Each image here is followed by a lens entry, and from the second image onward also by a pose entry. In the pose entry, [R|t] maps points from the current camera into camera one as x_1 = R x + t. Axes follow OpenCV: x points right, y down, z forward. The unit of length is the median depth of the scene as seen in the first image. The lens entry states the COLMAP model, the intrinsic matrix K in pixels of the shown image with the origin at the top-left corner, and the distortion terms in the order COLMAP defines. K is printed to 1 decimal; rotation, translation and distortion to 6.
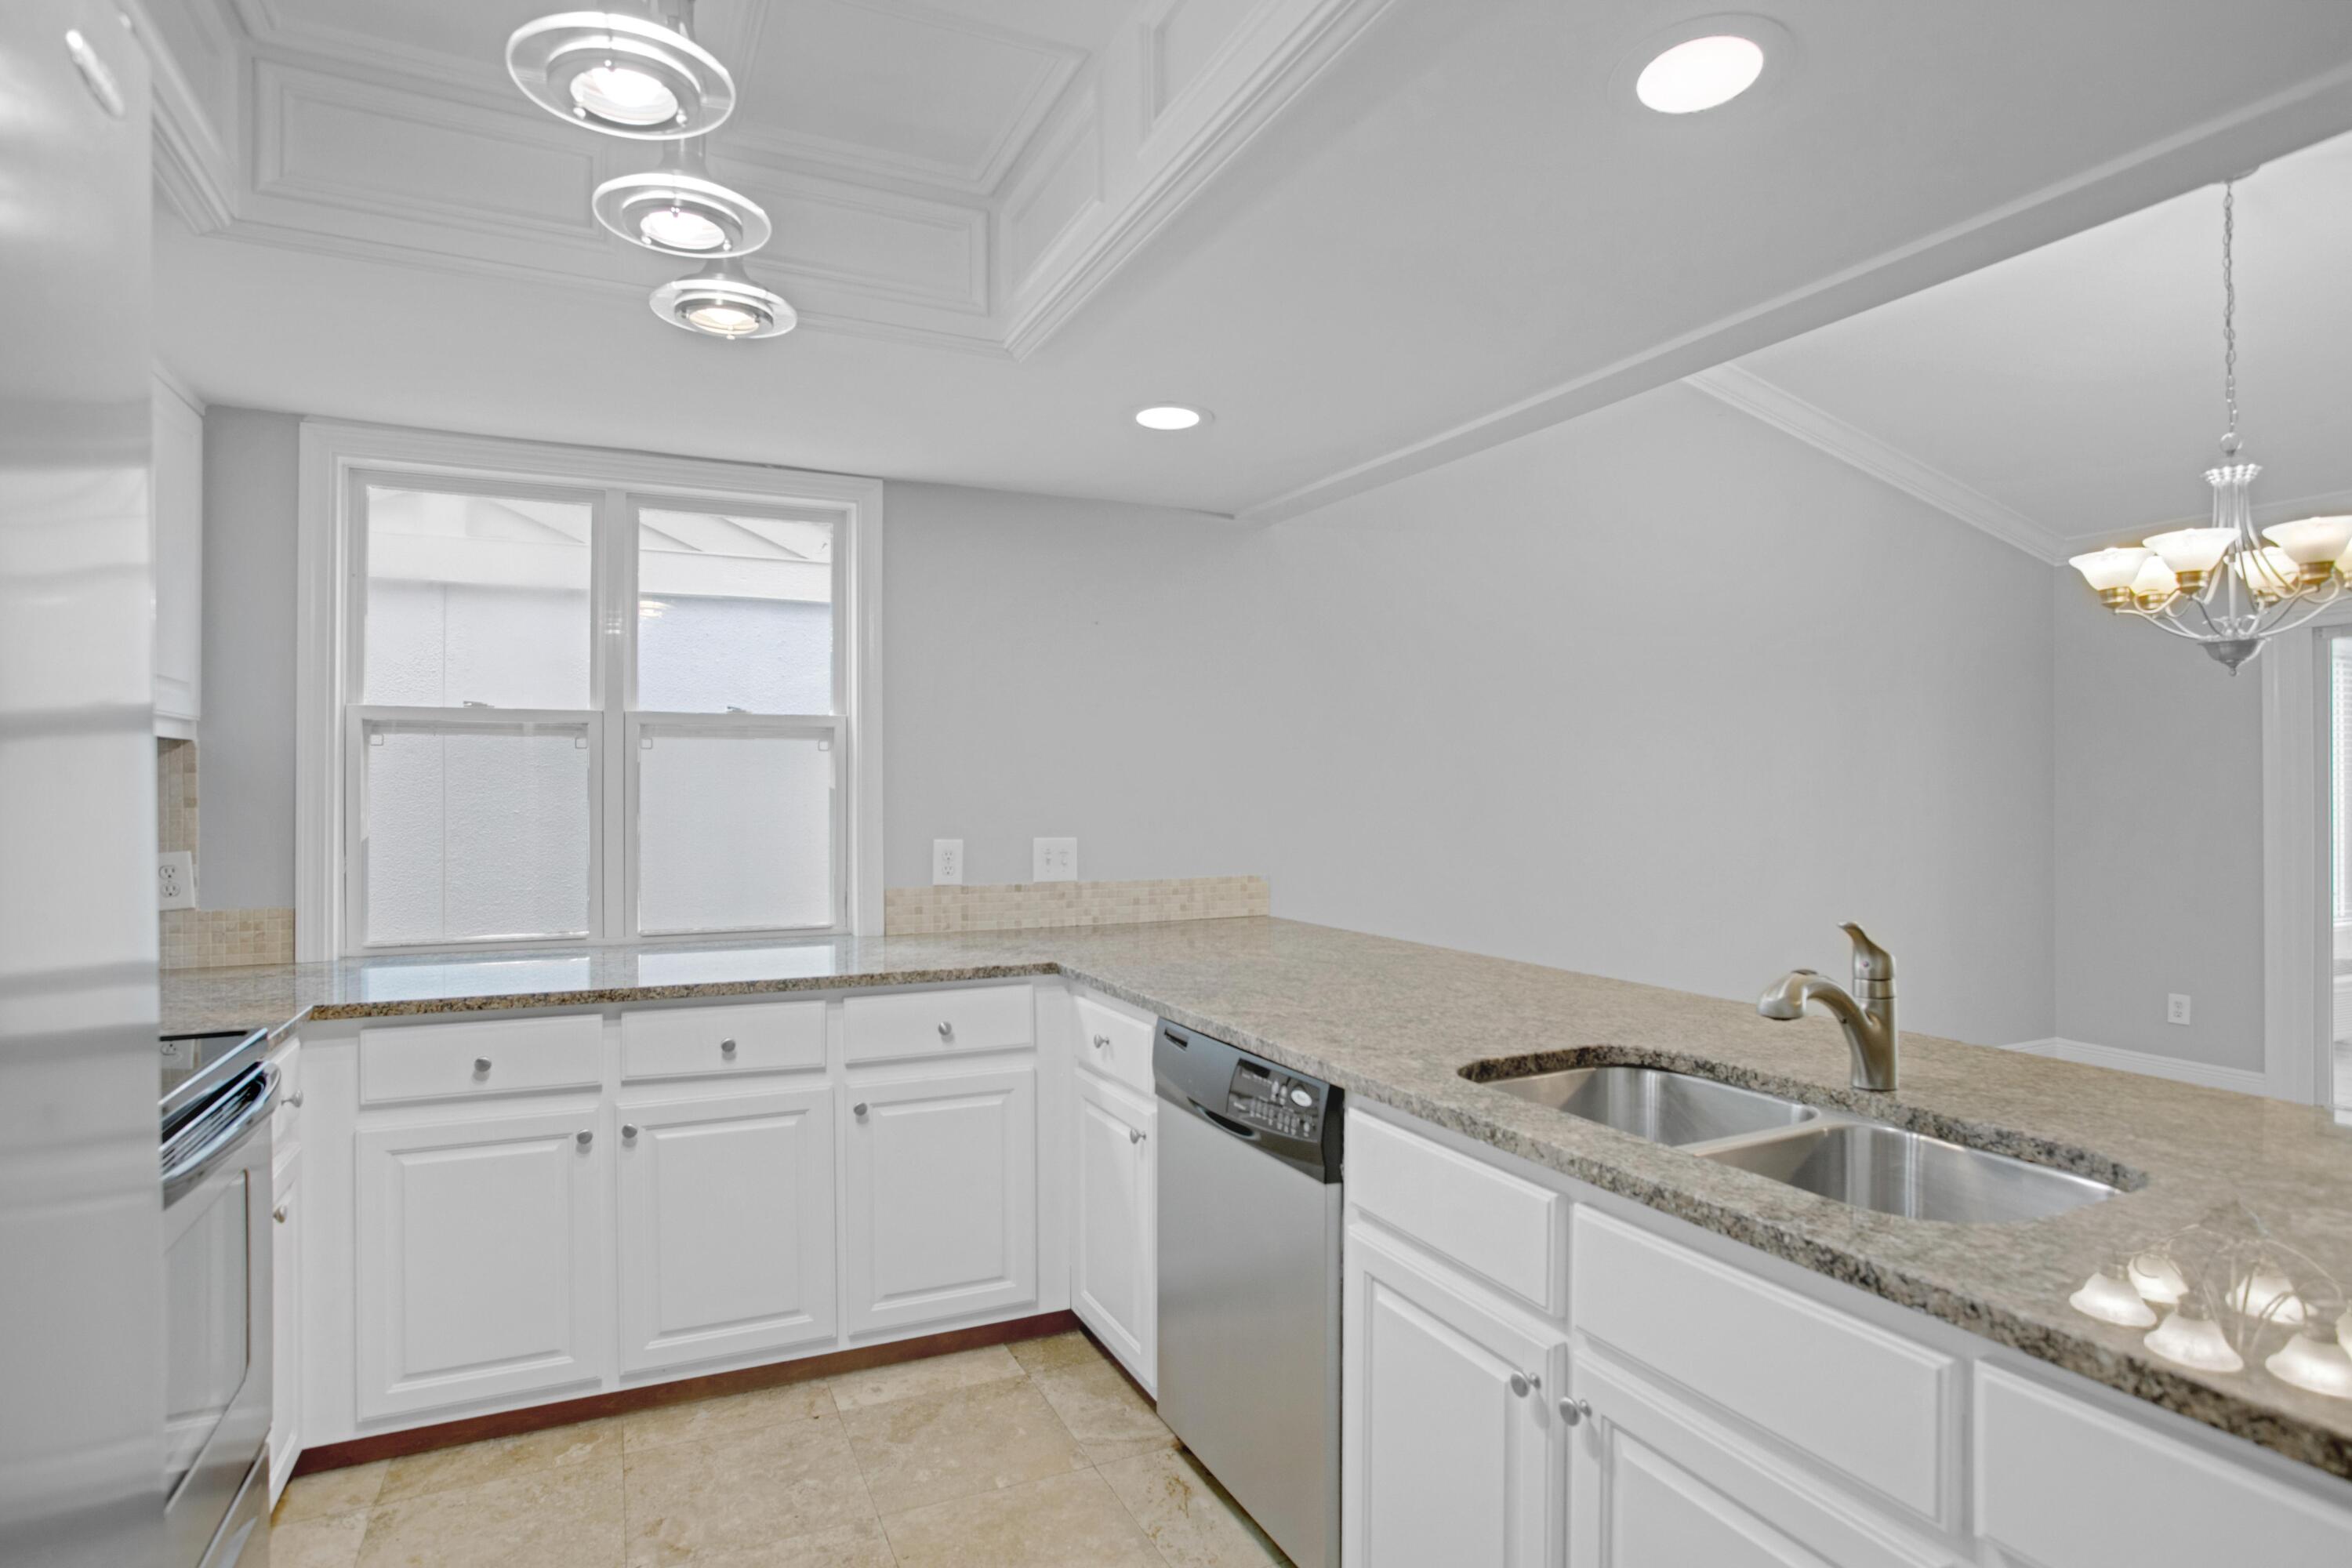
lens RADIAL K [[1209.1, 0, 1201.3], [0, 1209.1, 781.8], [0, 0, 1]] dist [-0.073721, 0.034162]
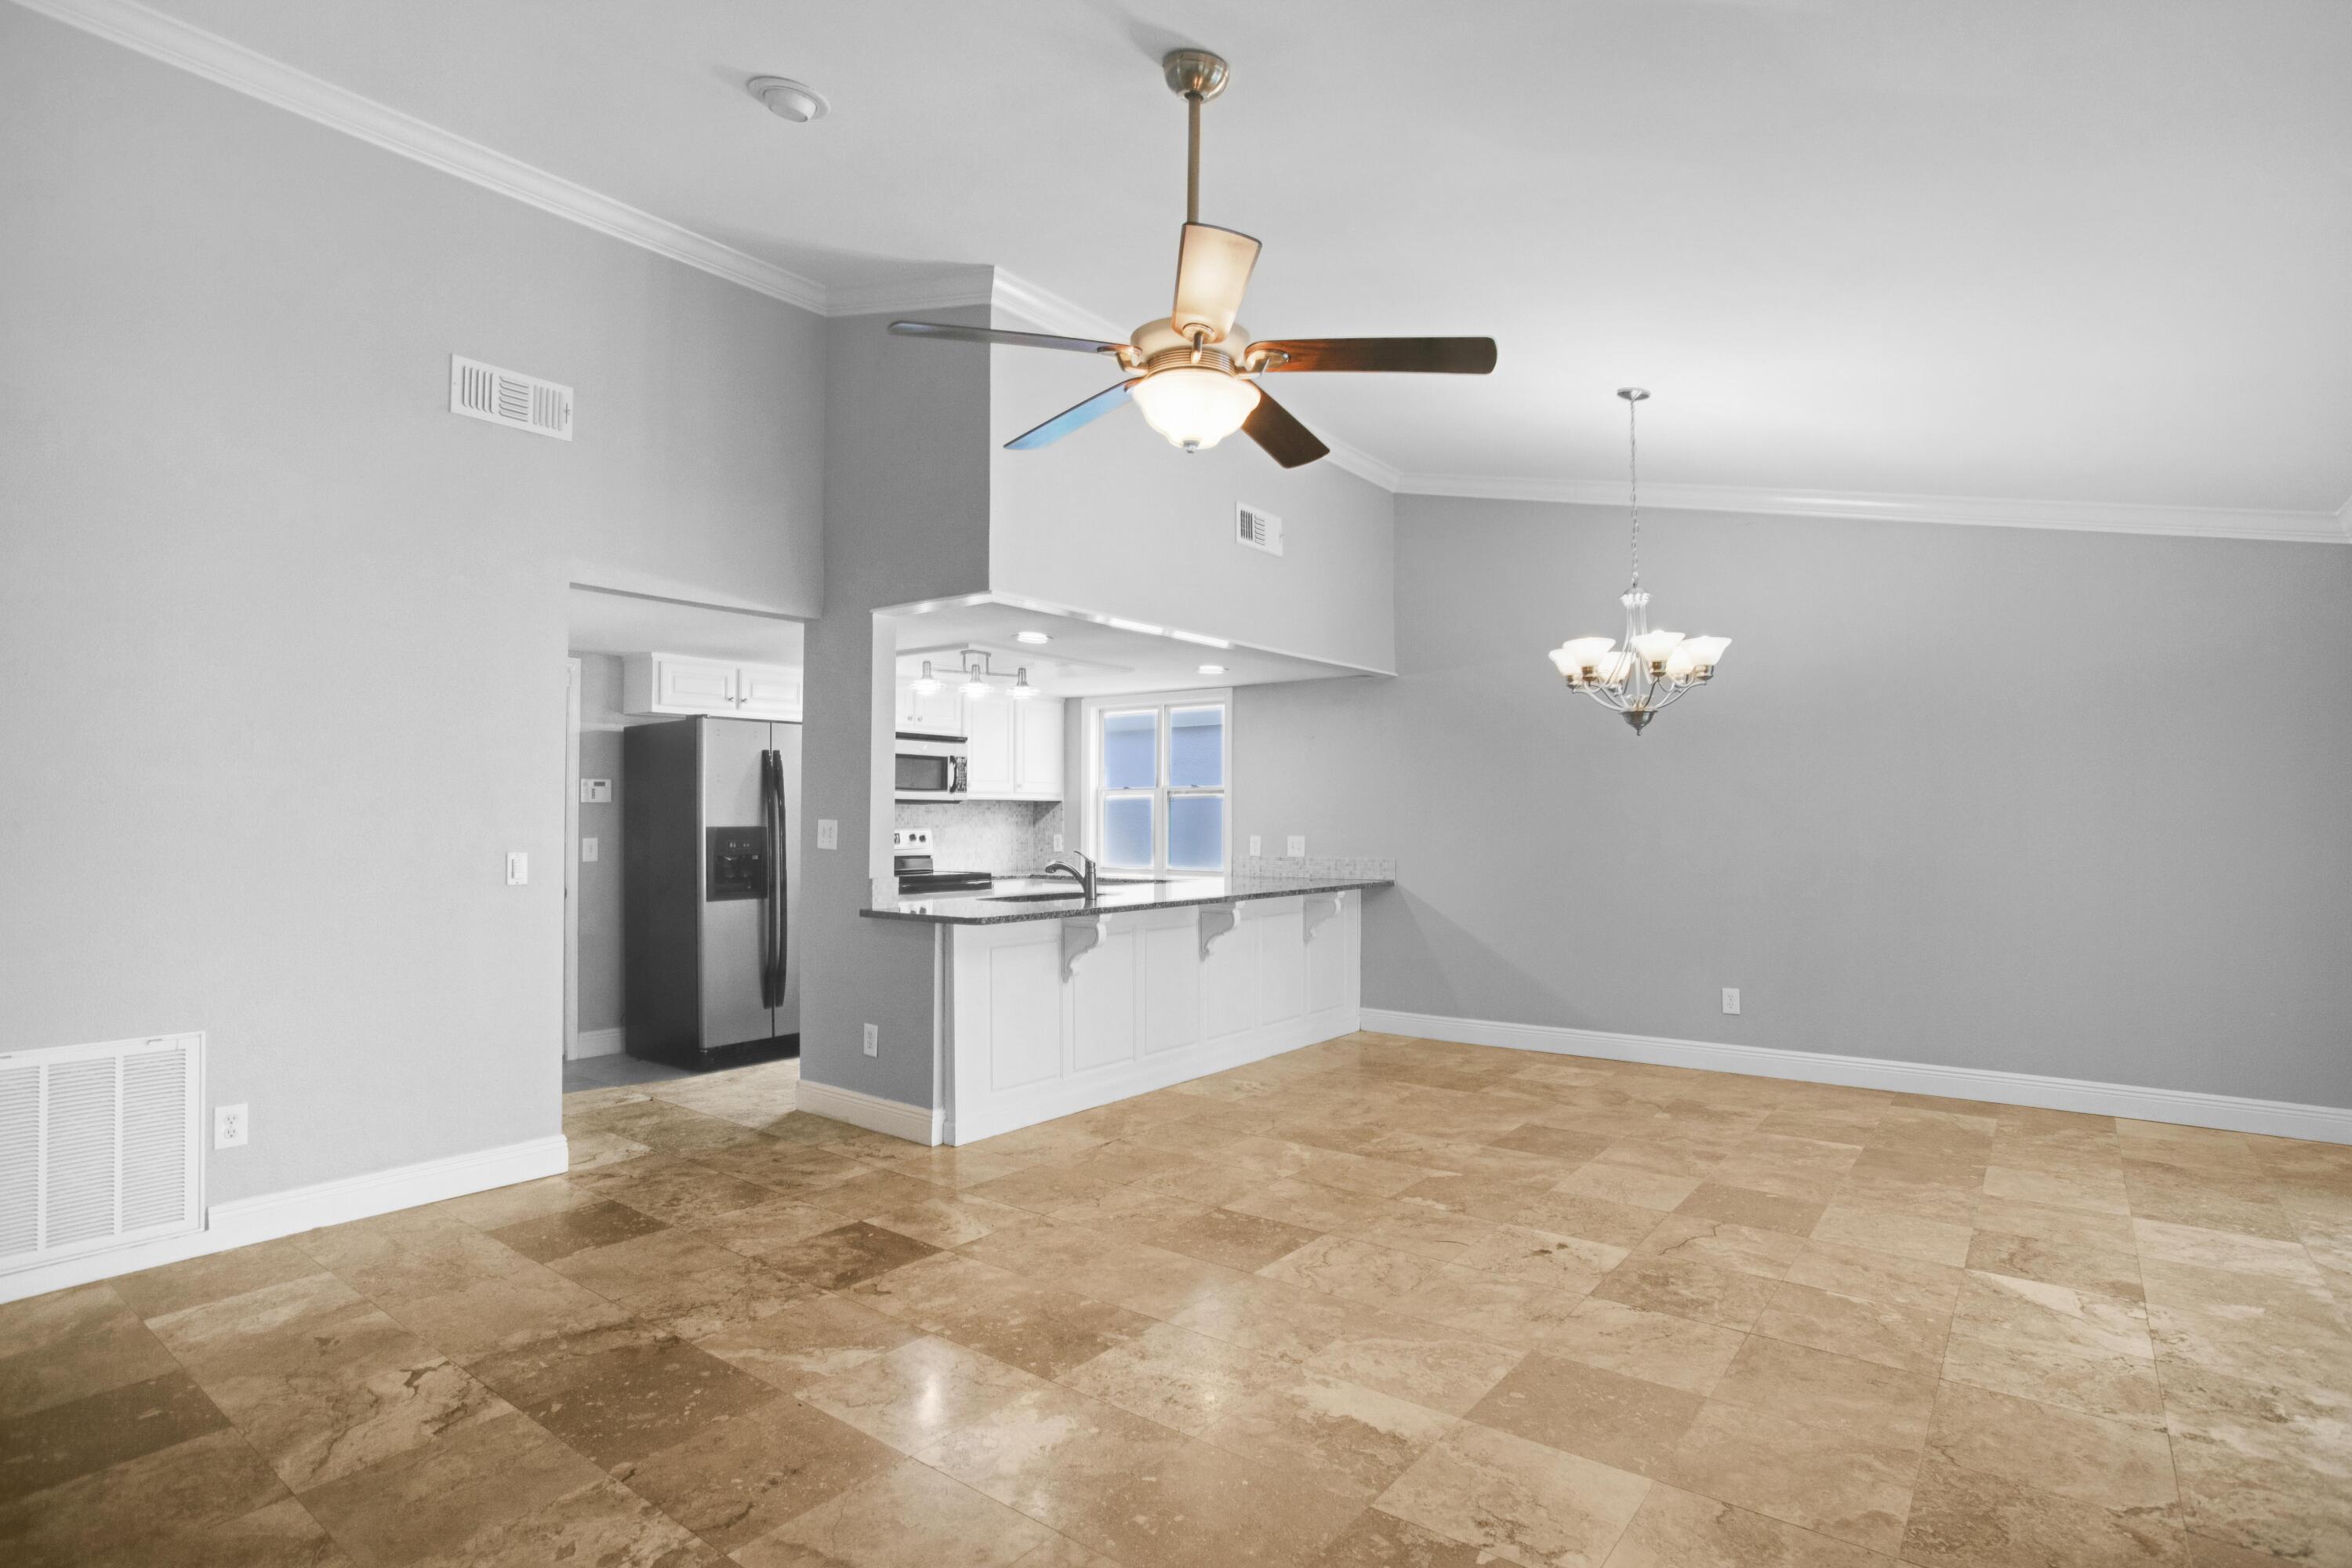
lens RADIAL K [[1246.3, 0, 1191.1], [0, 1246.3, 775.7], [0, 0, 1]] dist [-0.078422, 0.053579]
pose [[0.458840, -0.032001, -0.887943, 2.423325], [0.008444, 0.999463, -0.031657, 0.009855], [0.888479, 0.007028, 0.458864, -0.291182]]
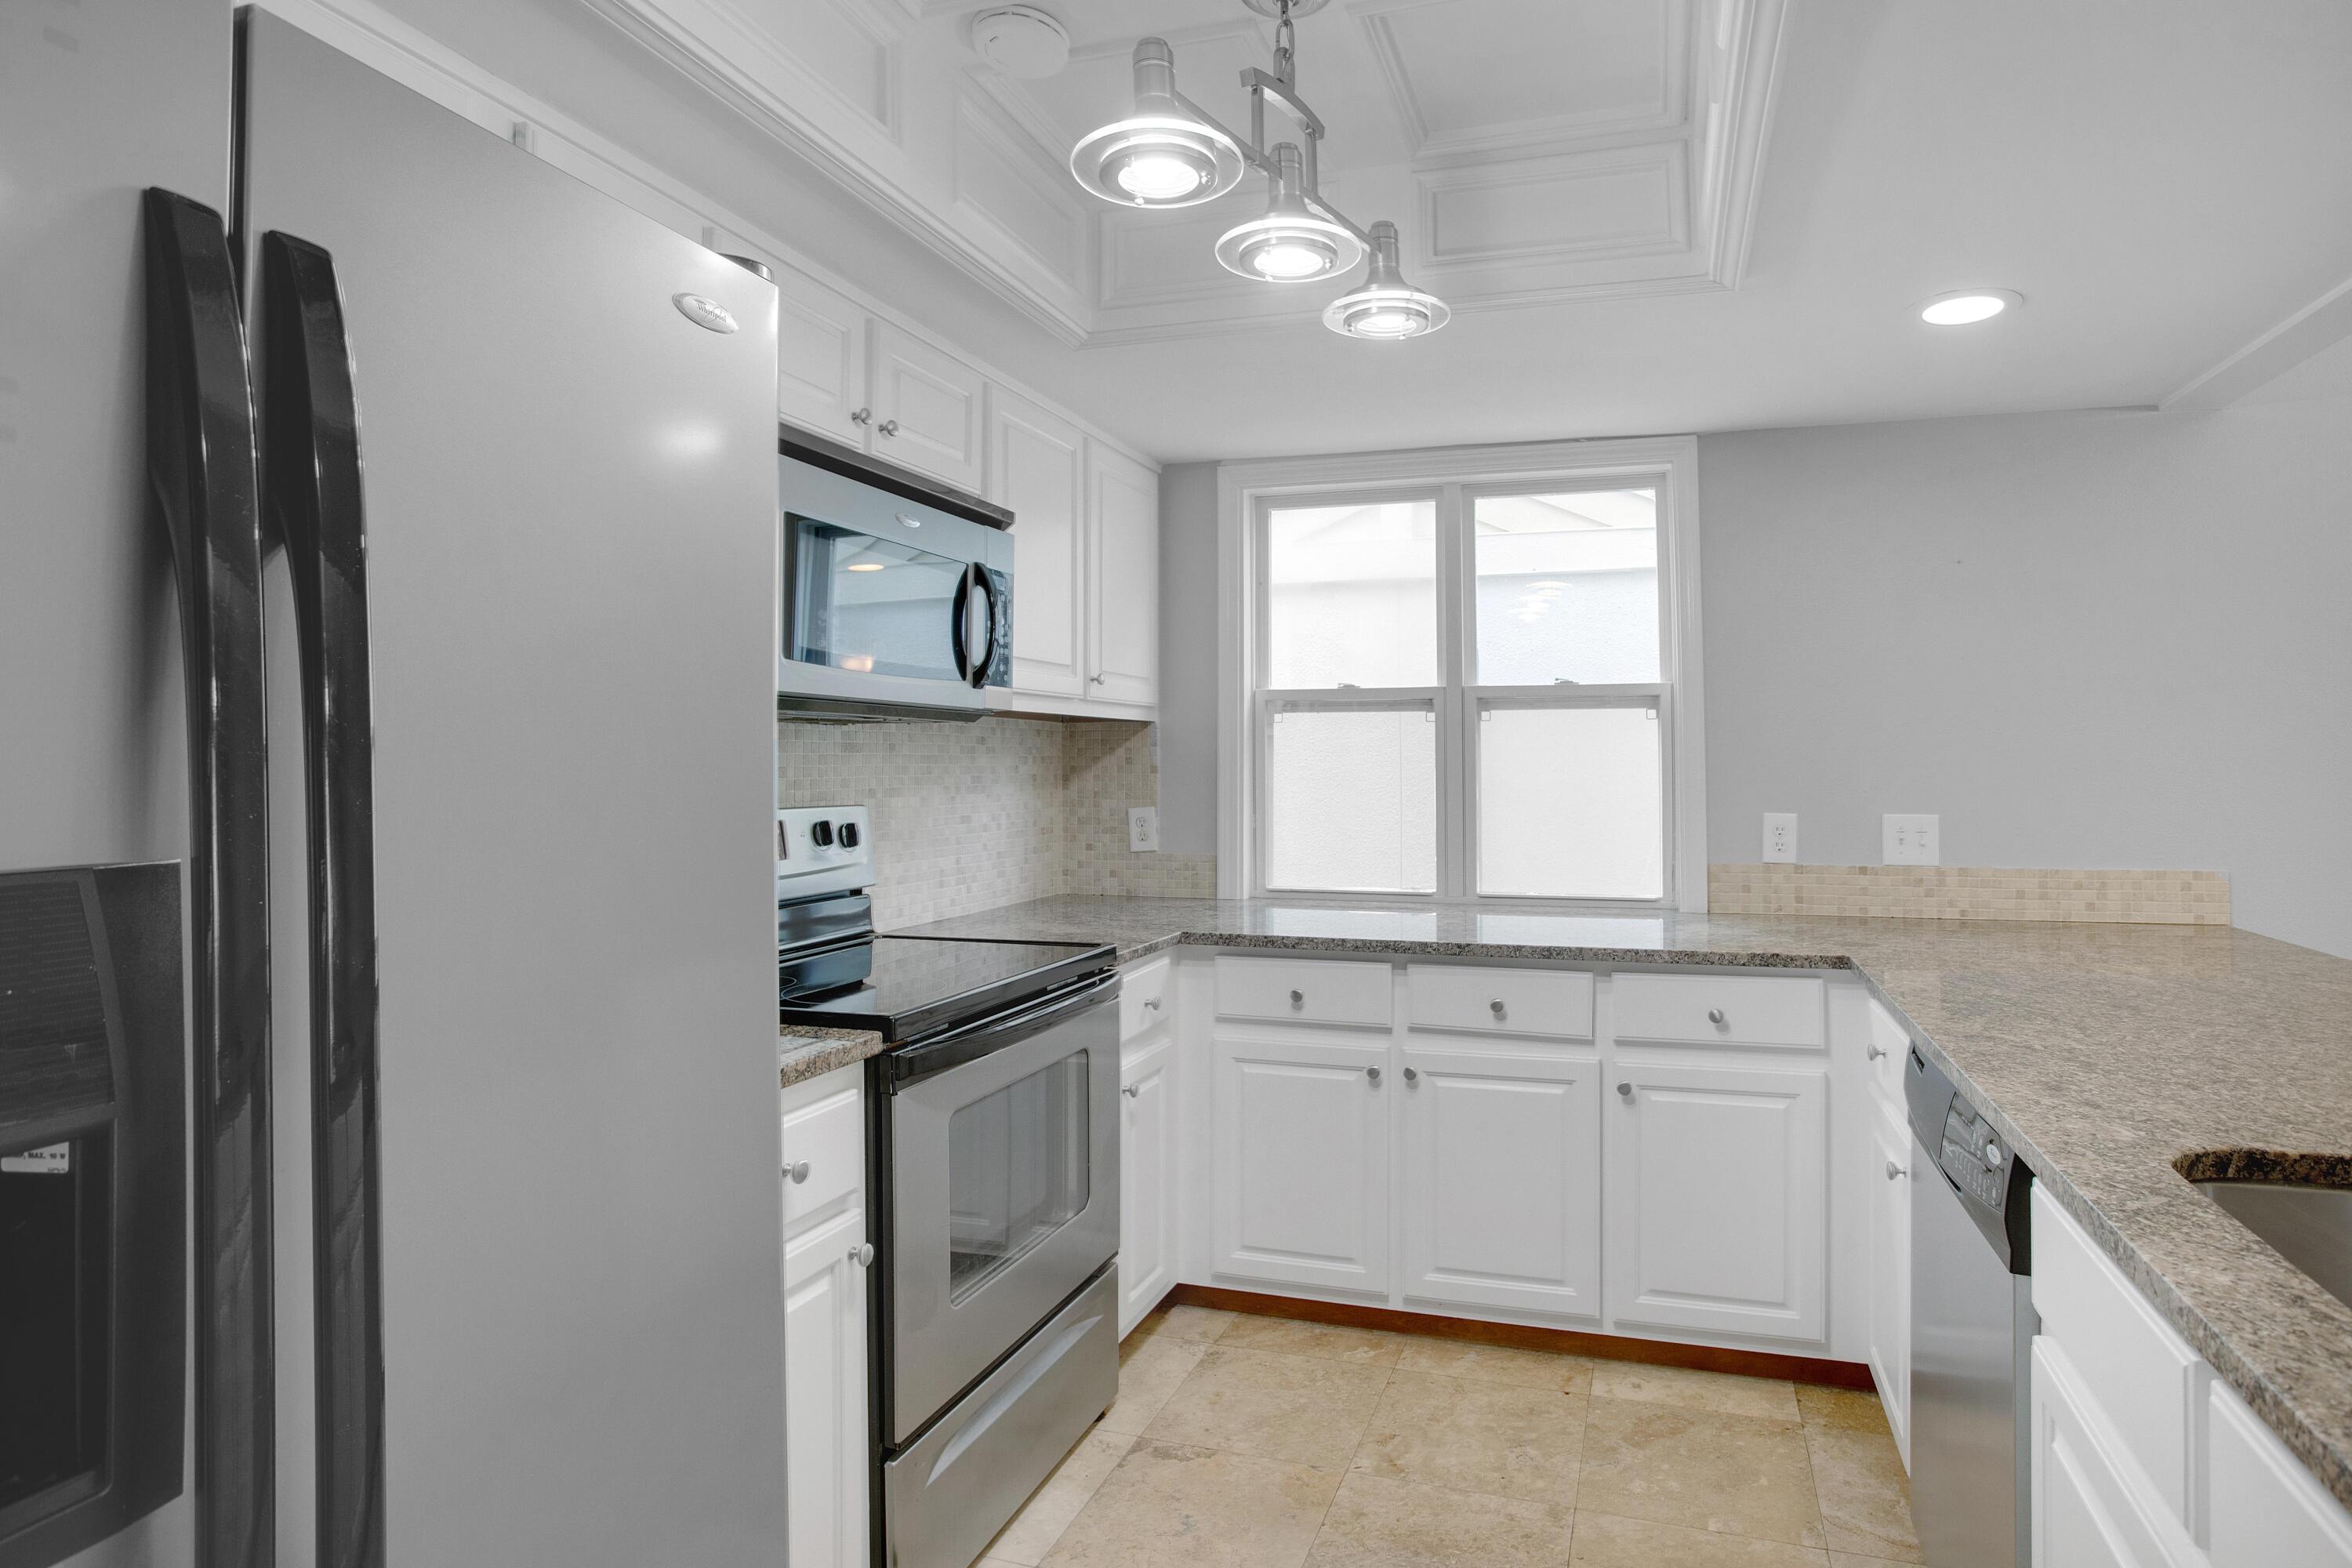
lens RADIAL K [[1230.6, 0, 1241.4], [0, 1230.6, 718.7], [0, 0, 1]] dist [-0.078745, 0.034427]
pose [[0.732825, -0.023283, -0.680018, 0.156645], [0.004755, 0.999565, -0.029099, 0.001506], [0.680400, 0.018091, 0.732617, 0.062415]]
